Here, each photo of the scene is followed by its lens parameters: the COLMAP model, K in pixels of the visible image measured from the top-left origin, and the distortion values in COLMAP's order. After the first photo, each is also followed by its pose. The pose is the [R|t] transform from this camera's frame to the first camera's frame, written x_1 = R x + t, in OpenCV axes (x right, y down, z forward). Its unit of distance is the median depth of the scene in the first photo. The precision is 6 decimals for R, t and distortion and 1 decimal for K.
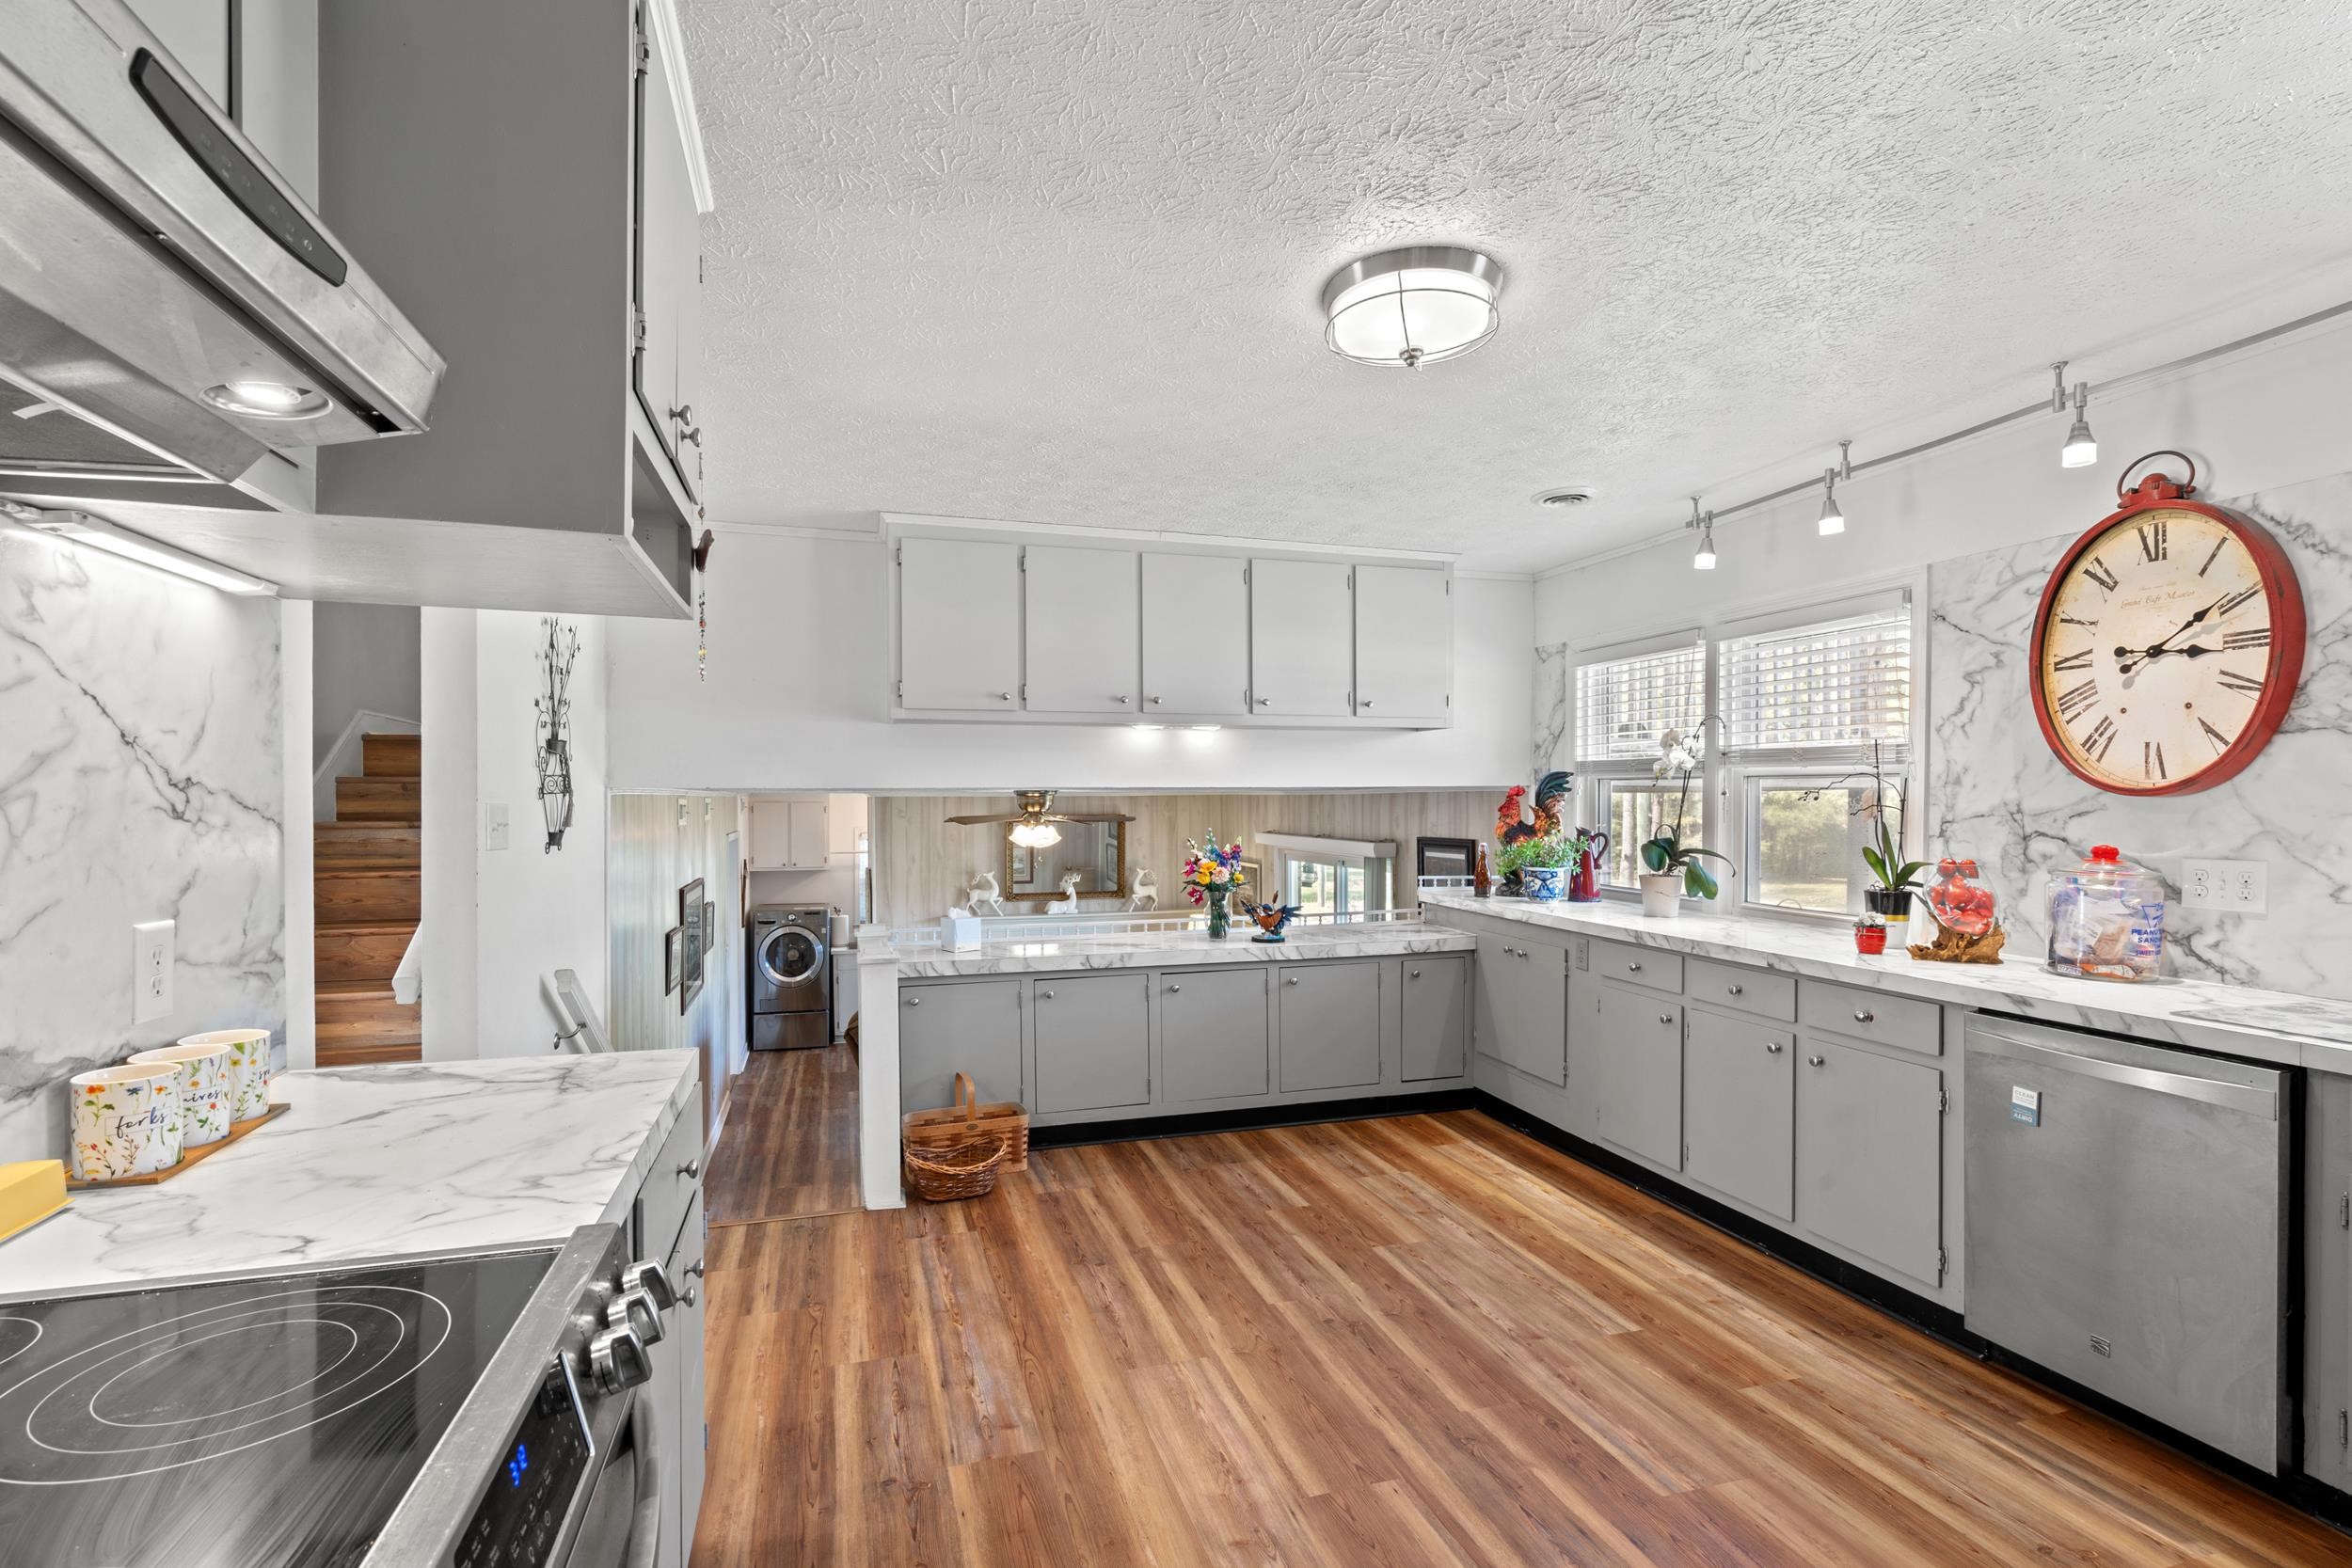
lens RADIAL K [[1077.0, 0, 1171.9], [0, 1077.0, 775.1], [0, 0, 1]] dist [0.002089, 0.000808]
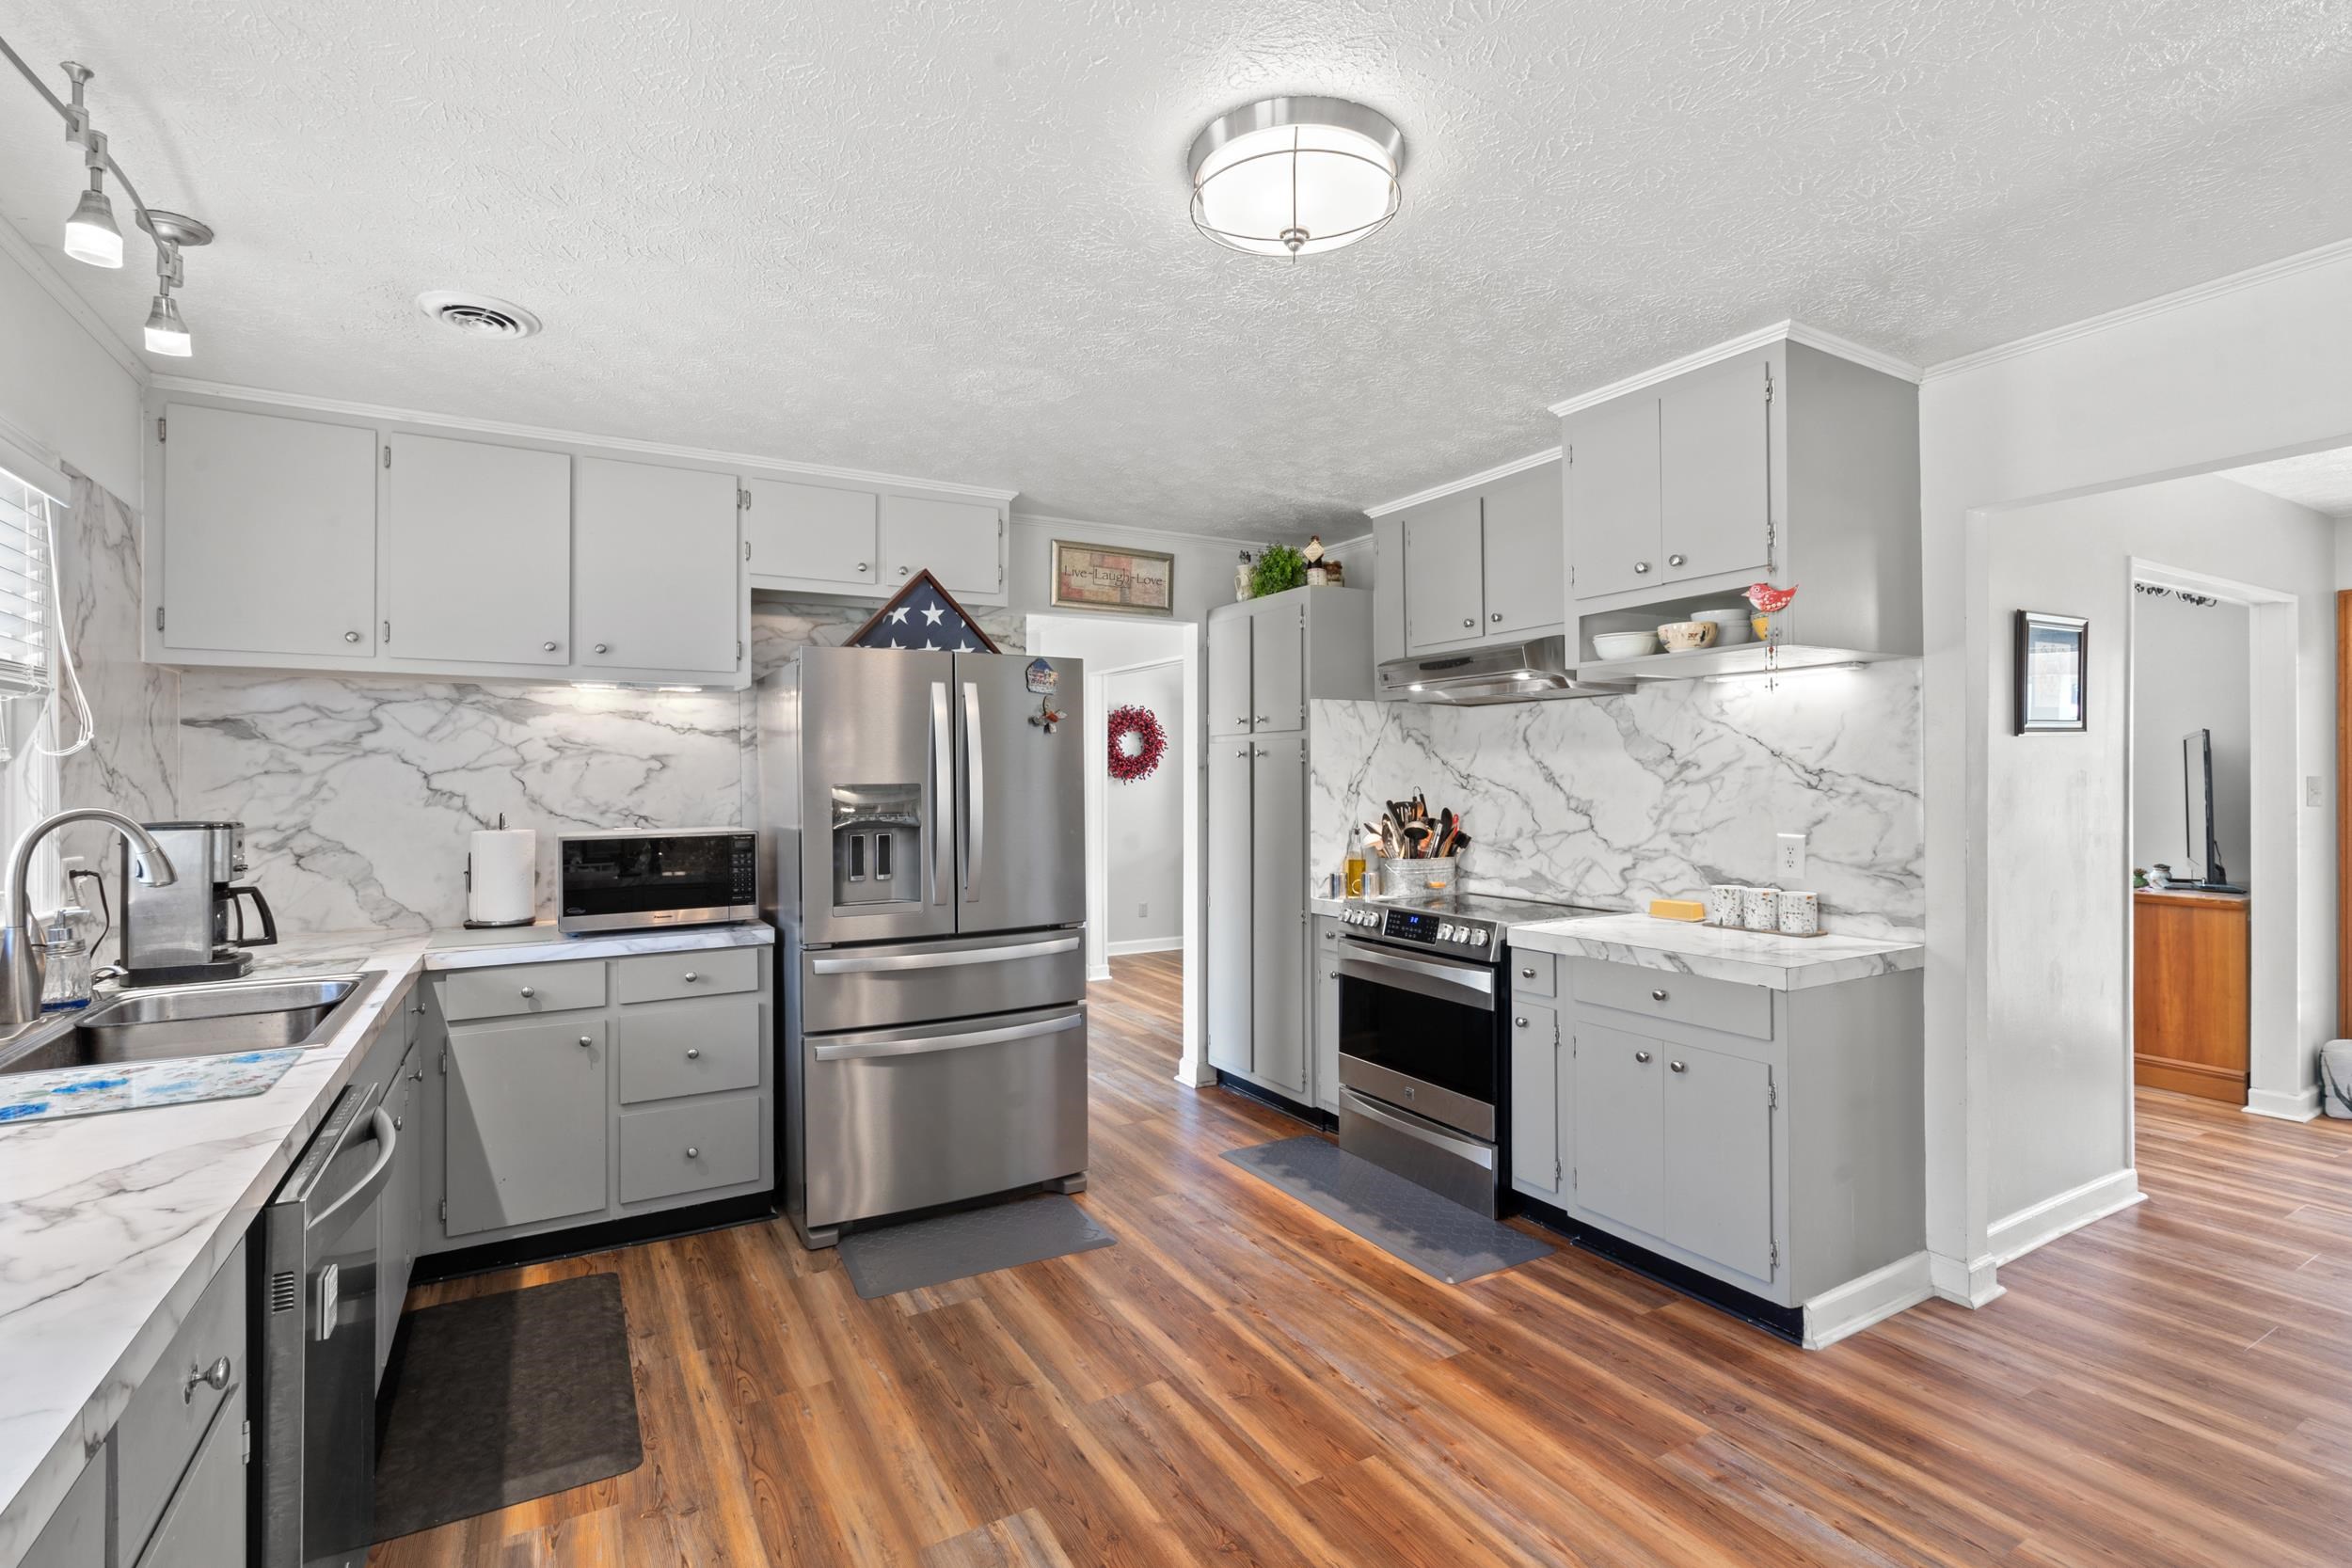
lens RADIAL K [[1077.0, 0, 1171.9], [0, 1077.0, 775.1], [0, 0, 1]] dist [0.002089, 0.000808]
pose [[-0.974230, 0.001293, -0.225551, 0.545348], [0.006113, 0.999768, -0.020672, 0.034712], [0.225472, -0.021518, -0.974012, 1.960974]]
